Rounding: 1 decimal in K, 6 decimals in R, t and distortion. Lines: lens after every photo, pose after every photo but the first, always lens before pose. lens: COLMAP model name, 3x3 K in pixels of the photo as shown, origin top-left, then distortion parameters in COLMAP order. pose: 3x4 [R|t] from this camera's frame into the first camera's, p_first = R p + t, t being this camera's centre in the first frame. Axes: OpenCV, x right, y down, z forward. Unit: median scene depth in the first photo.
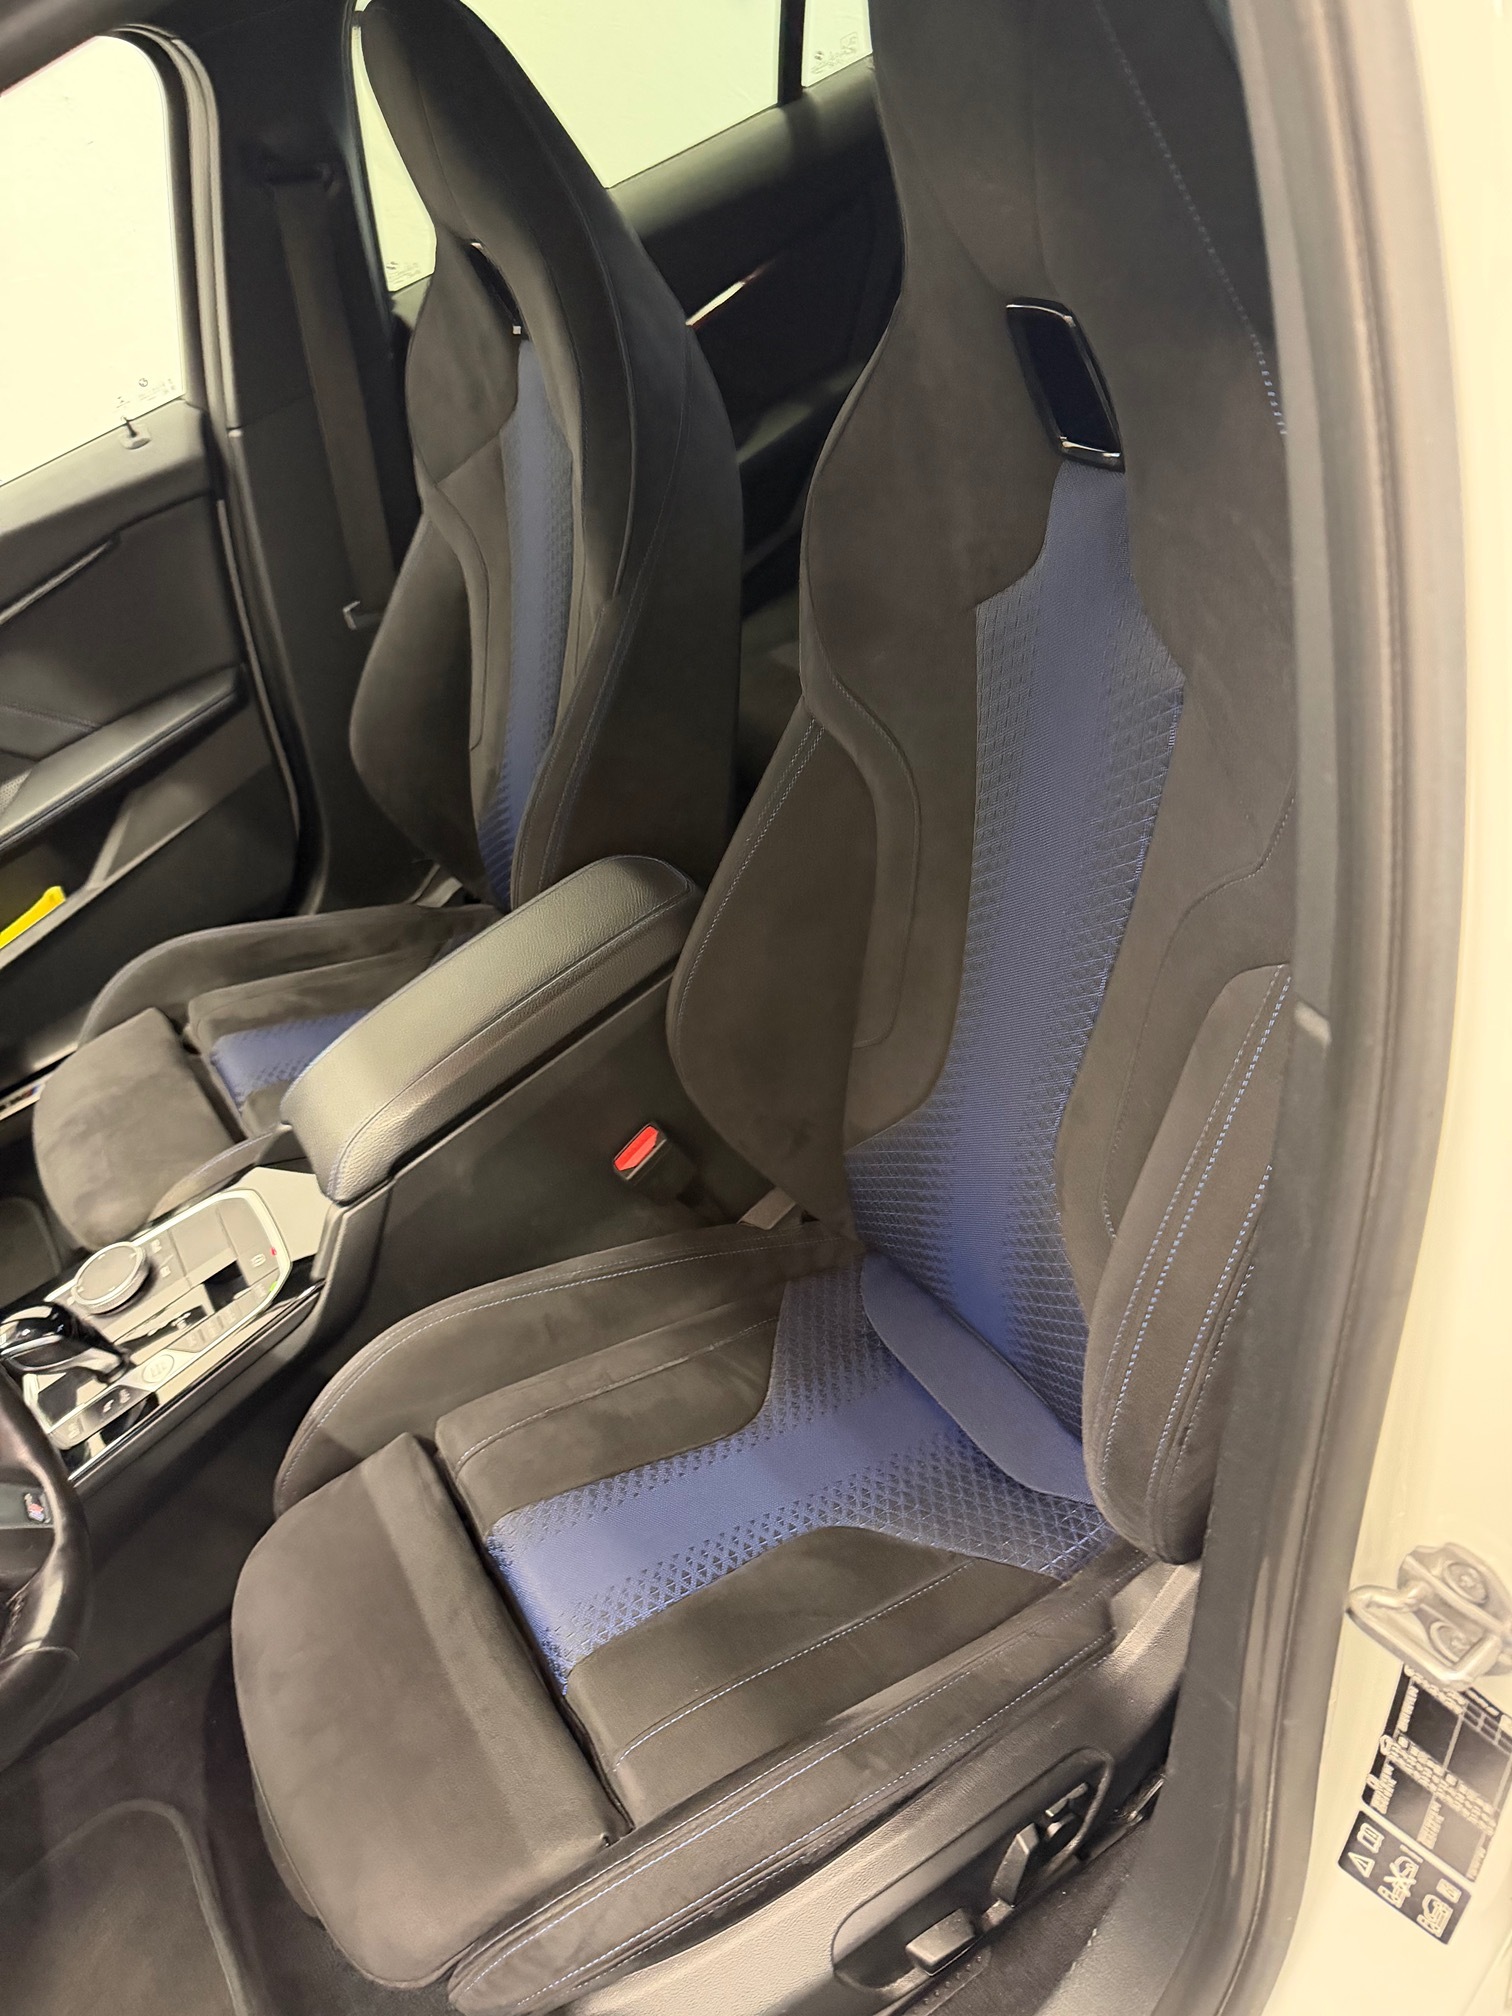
lens RADIAL K [[1407.7, 0, 751.7], [0, 1407.7, 1016.4], [0, 0, 1]] dist [0.009443, -0.003776]
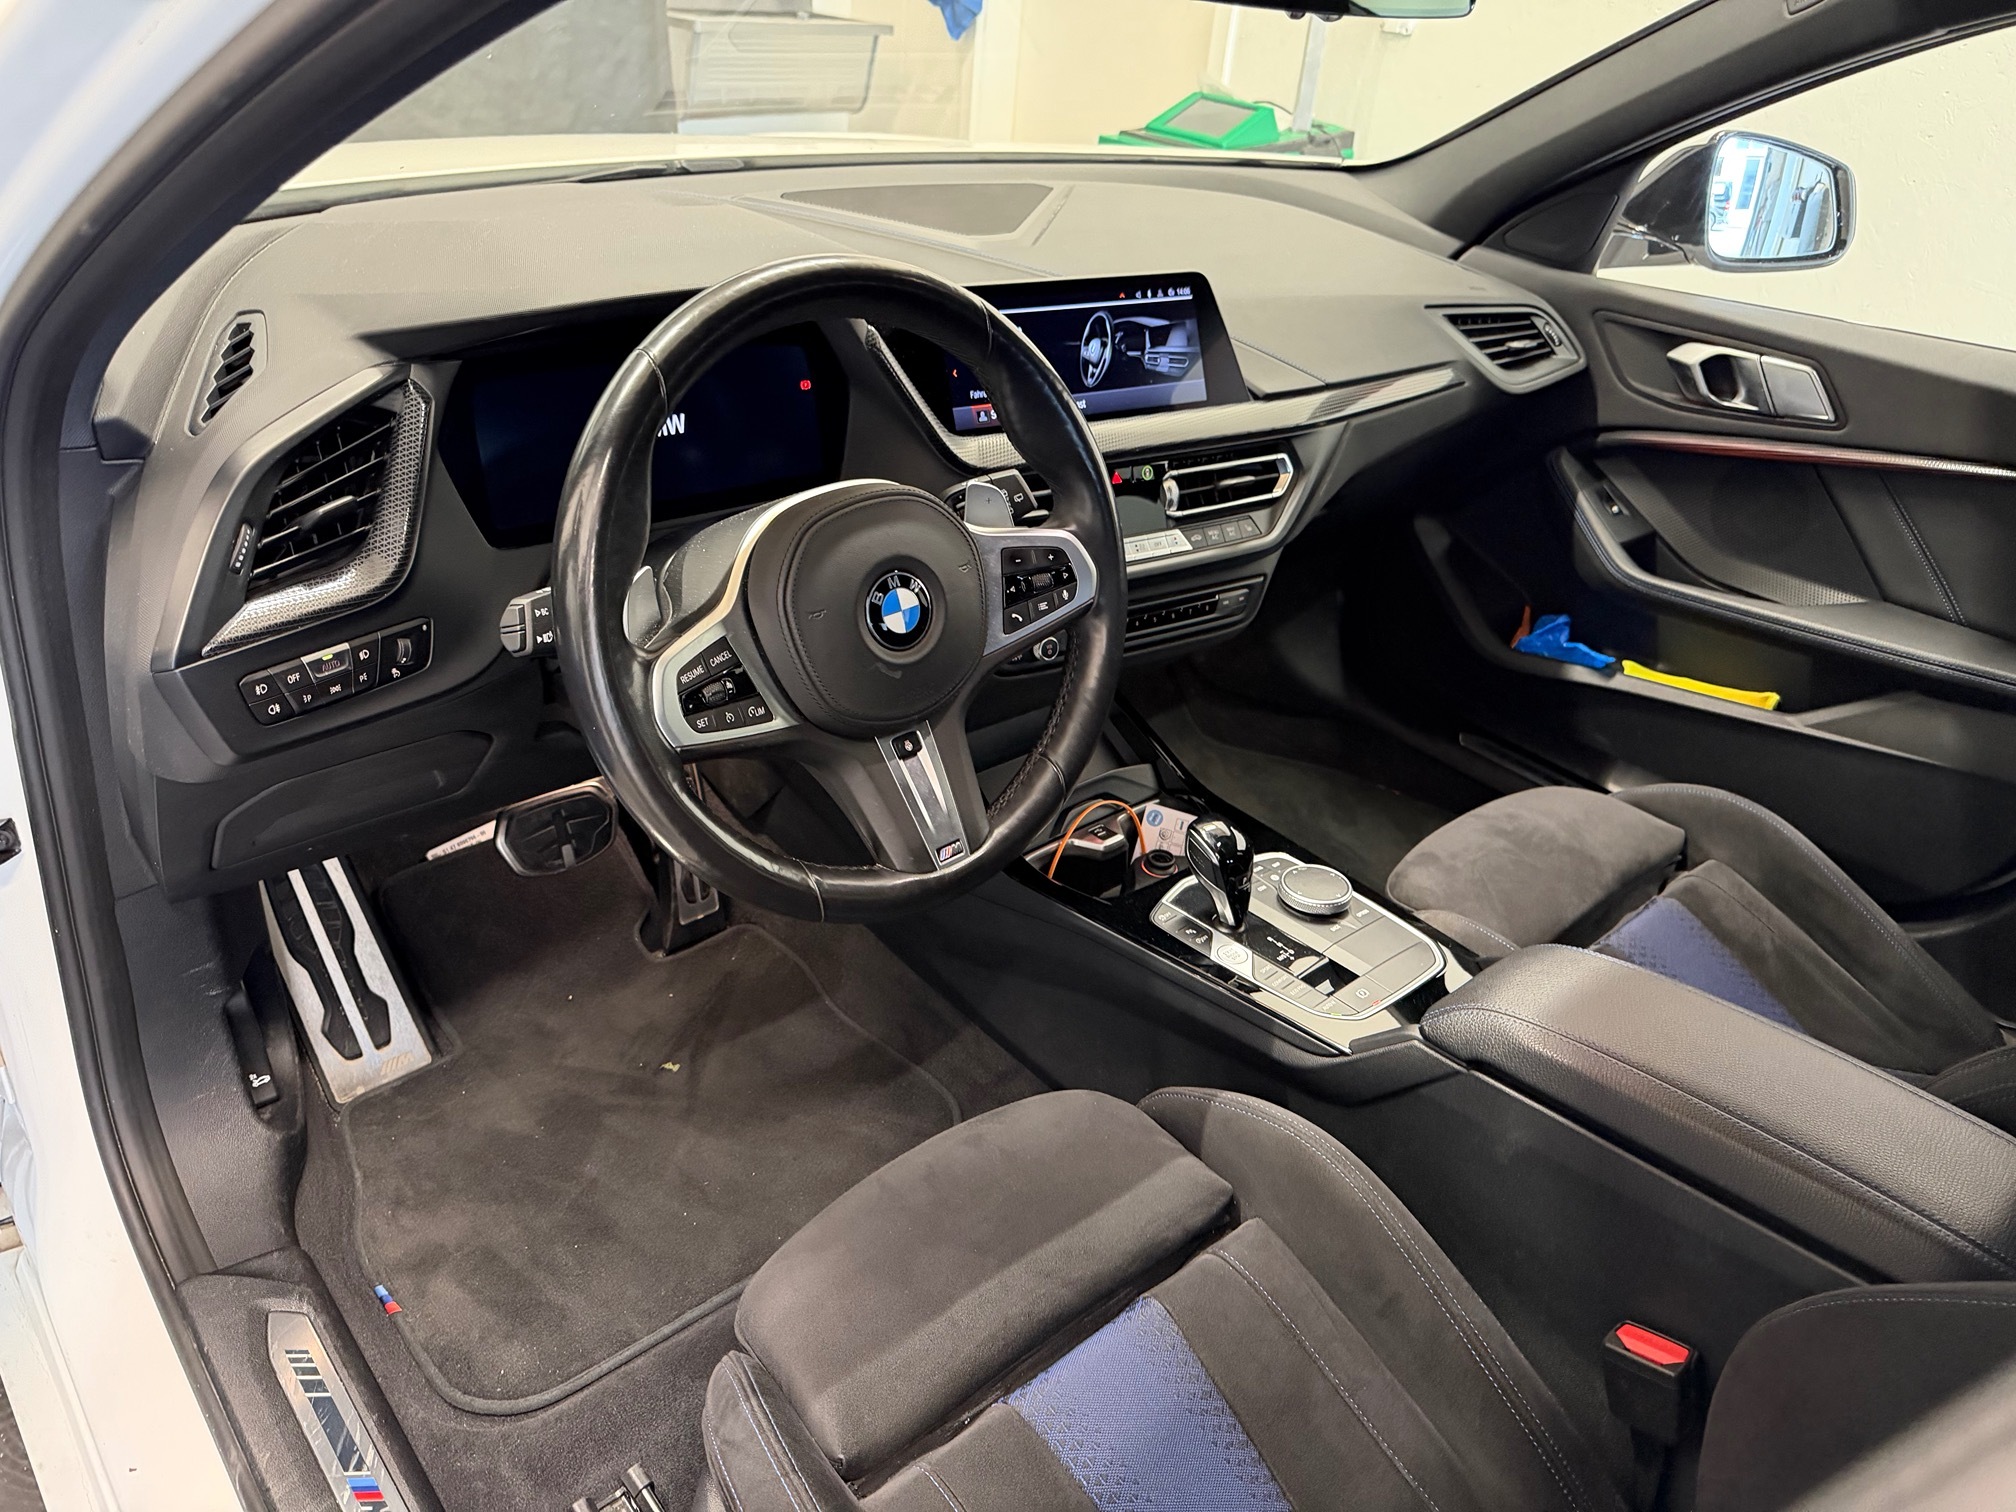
lens RADIAL K [[1407.7, 0, 1007.4], [0, 1407.7, 744.9], [0, 0, 1]] dist [0.009443, -0.003776]
pose [[0.136381, 0.715208, -0.685477, 0.167111], [-0.721415, 0.545919, 0.426066, -0.160362], [0.678941, 0.436406, 0.590414, 0.160492]]
